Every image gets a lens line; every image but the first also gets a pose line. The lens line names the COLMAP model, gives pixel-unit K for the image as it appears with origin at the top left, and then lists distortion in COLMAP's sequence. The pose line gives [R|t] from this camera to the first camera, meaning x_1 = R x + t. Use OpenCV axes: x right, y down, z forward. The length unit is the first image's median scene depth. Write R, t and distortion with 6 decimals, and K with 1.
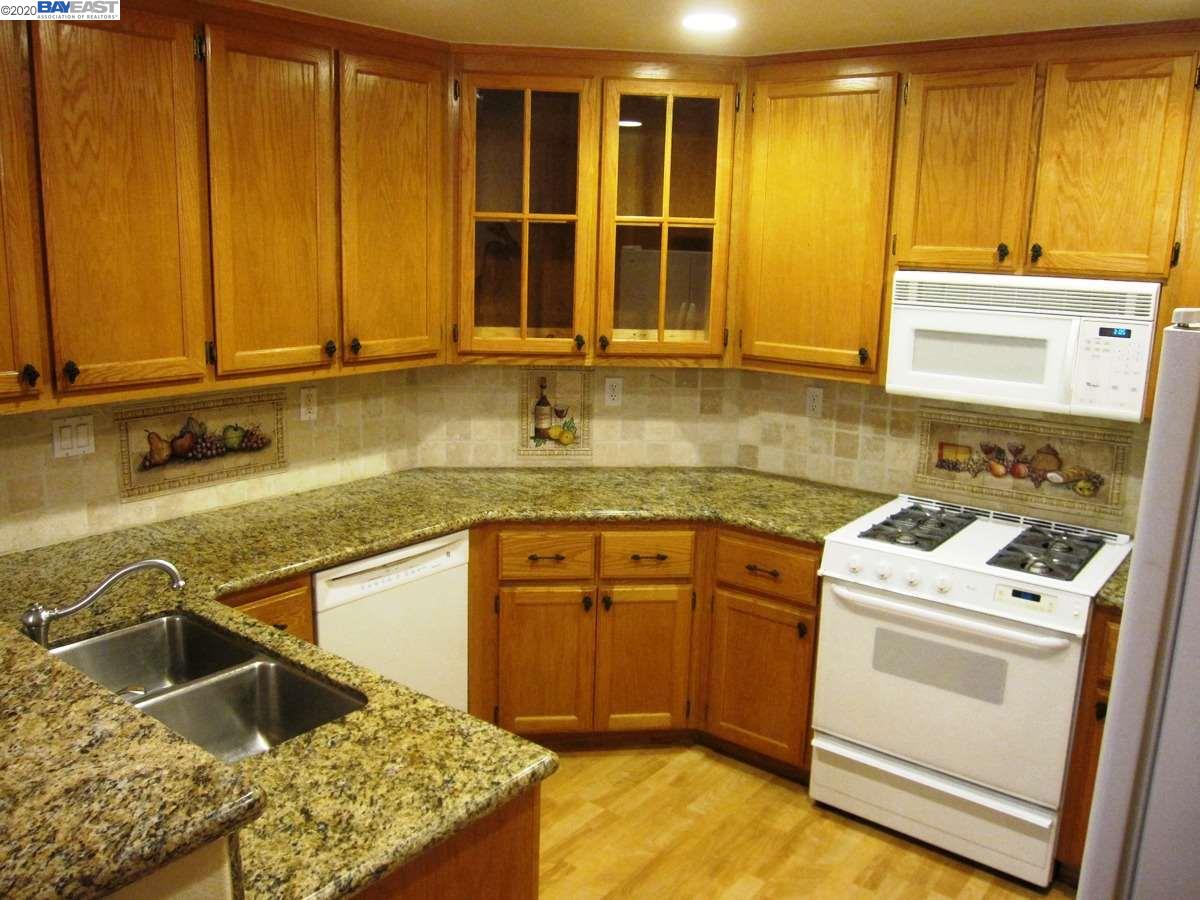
lens RADIAL K [[991.2, 0, 598.2], [0, 991.2, 447.8], [0, 0, 1]] dist [-0.063516, 0.019581]
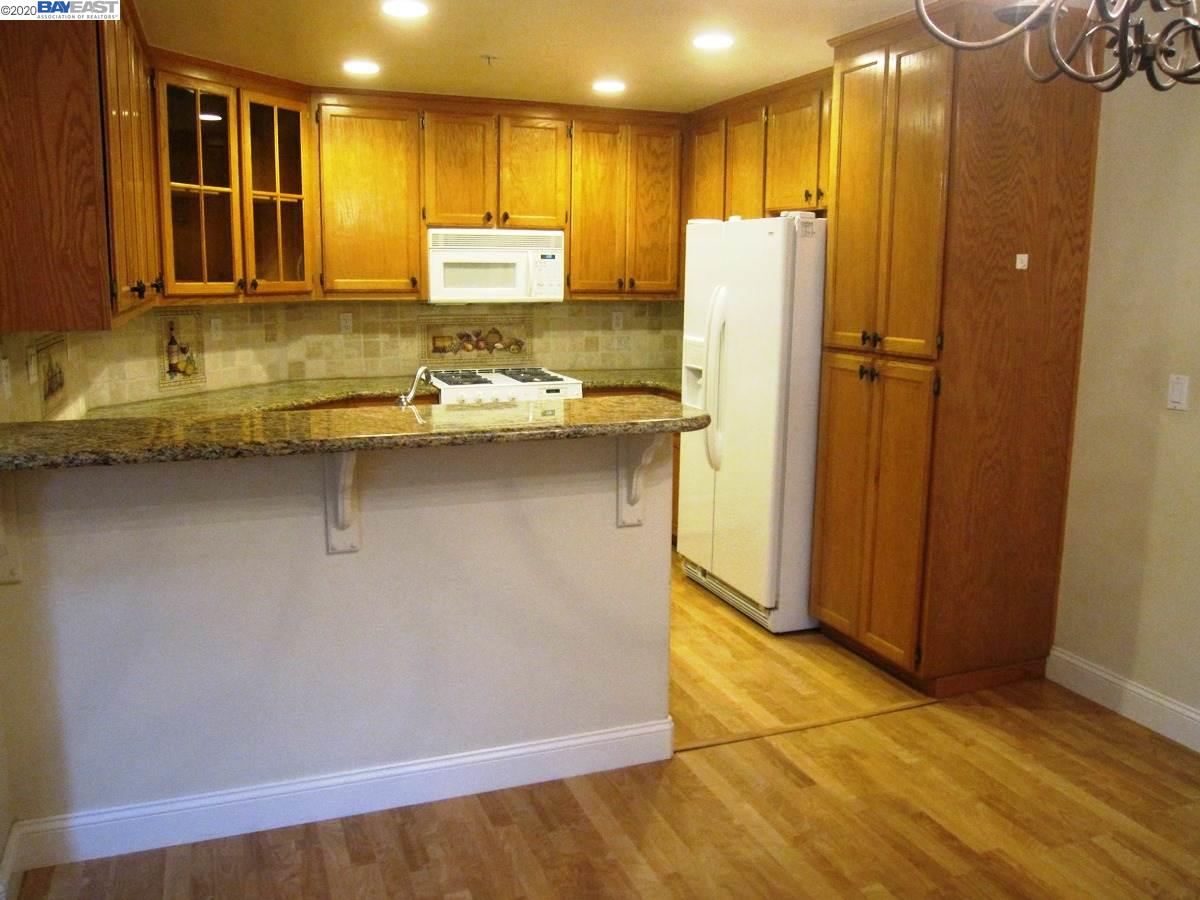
lens RADIAL K [[991.2, 0, 600.2], [0, 991.2, 447.3], [0, 0, 1]] dist [-0.063516, 0.019581]
pose [[0.513703, -0.171733, 0.840605, -0.947285], [0.184255, 0.978984, 0.087404, 0.084482], [-0.837950, 0.109986, 0.534550, -0.092355]]
